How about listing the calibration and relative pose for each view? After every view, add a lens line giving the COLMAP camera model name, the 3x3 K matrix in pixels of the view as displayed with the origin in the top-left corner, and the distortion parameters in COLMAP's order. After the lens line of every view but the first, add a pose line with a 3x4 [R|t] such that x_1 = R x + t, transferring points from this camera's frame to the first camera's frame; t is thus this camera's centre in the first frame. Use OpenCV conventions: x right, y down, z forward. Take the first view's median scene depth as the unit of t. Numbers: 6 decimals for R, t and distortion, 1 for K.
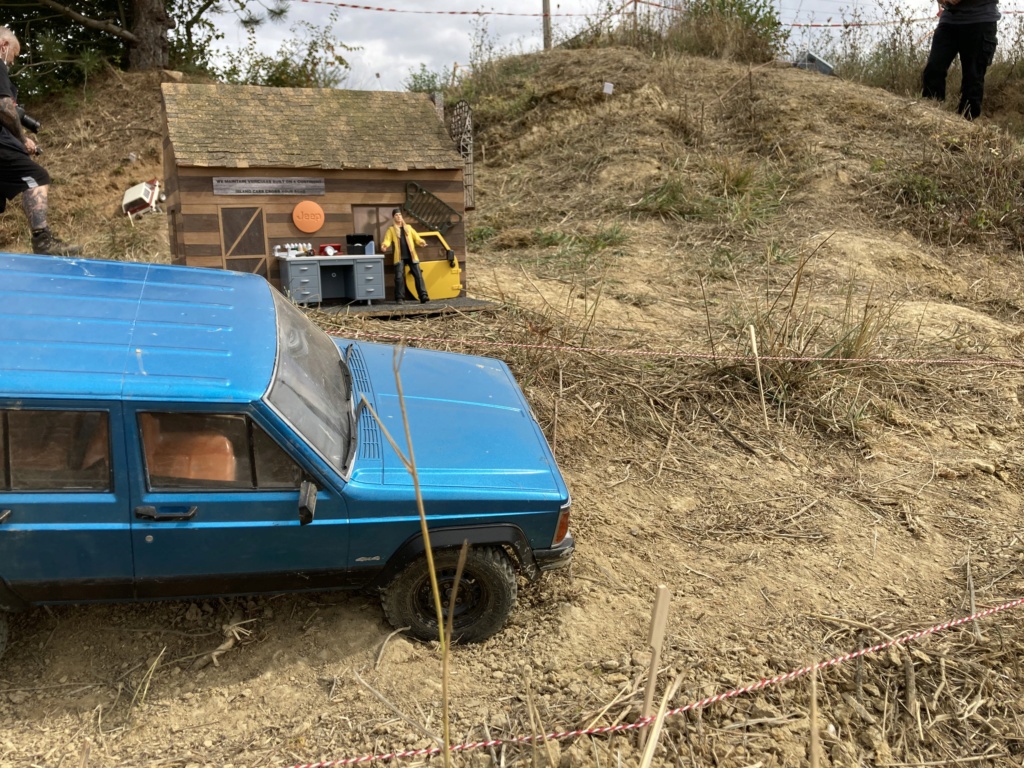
lens RADIAL K [[850.1, 0, 511.7], [0, 850.1, 382.7], [0, 0, 1]] dist [0.006554, 0.018357]
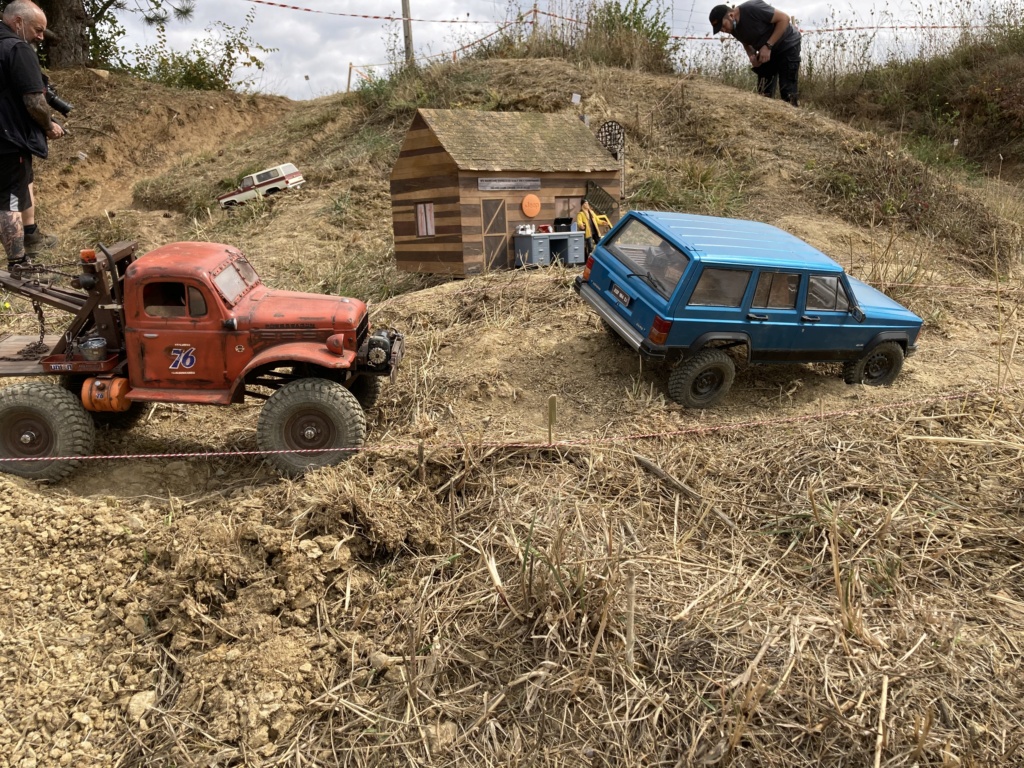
lens RADIAL K [[850.1, 0, 514.9], [0, 850.1, 383.1], [0, 0, 1]] dist [0.006554, 0.018357]
pose [[0.984119, -0.045917, 0.171470, -0.220777], [0.045081, 0.998945, 0.008765, 0.036431], [-0.171691, -0.000896, 0.985150, -0.163568]]
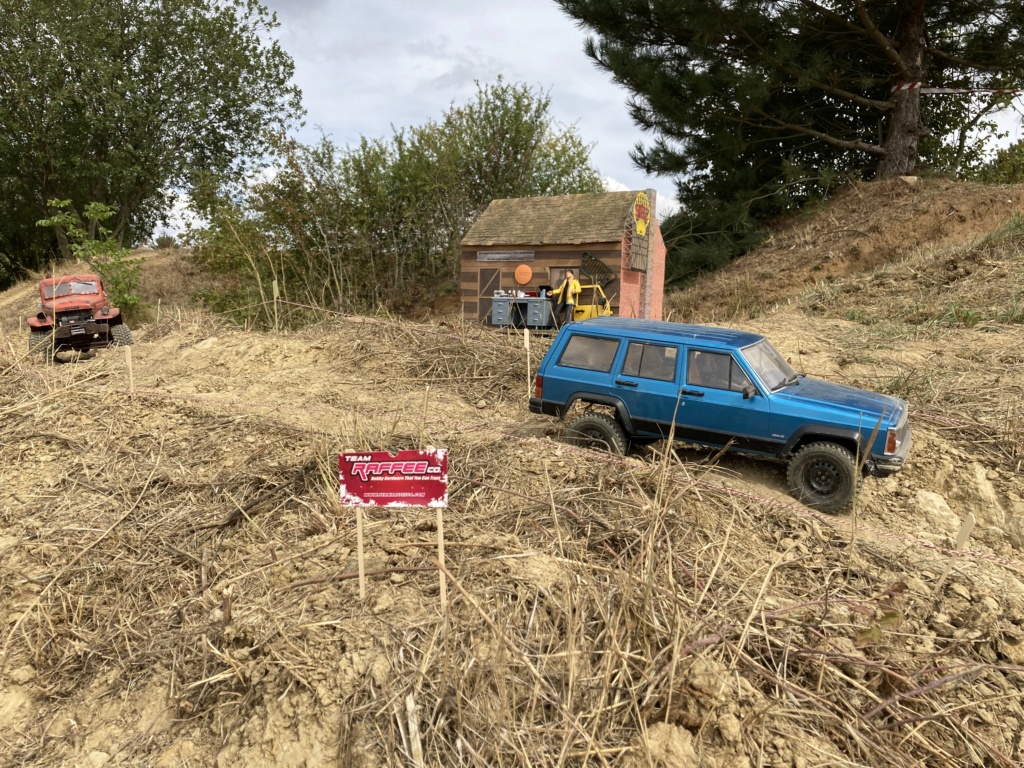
lens RADIAL K [[850.1, 0, 512.8], [0, 850.1, 387.2], [0, 0, 1]] dist [0.006554, 0.018357]
pose [[0.576194, 0.096138, -0.811639, 0.456729], [-0.188330, 0.981952, -0.017386, 0.020010], [0.795319, 0.162874, 0.583901, 0.033045]]
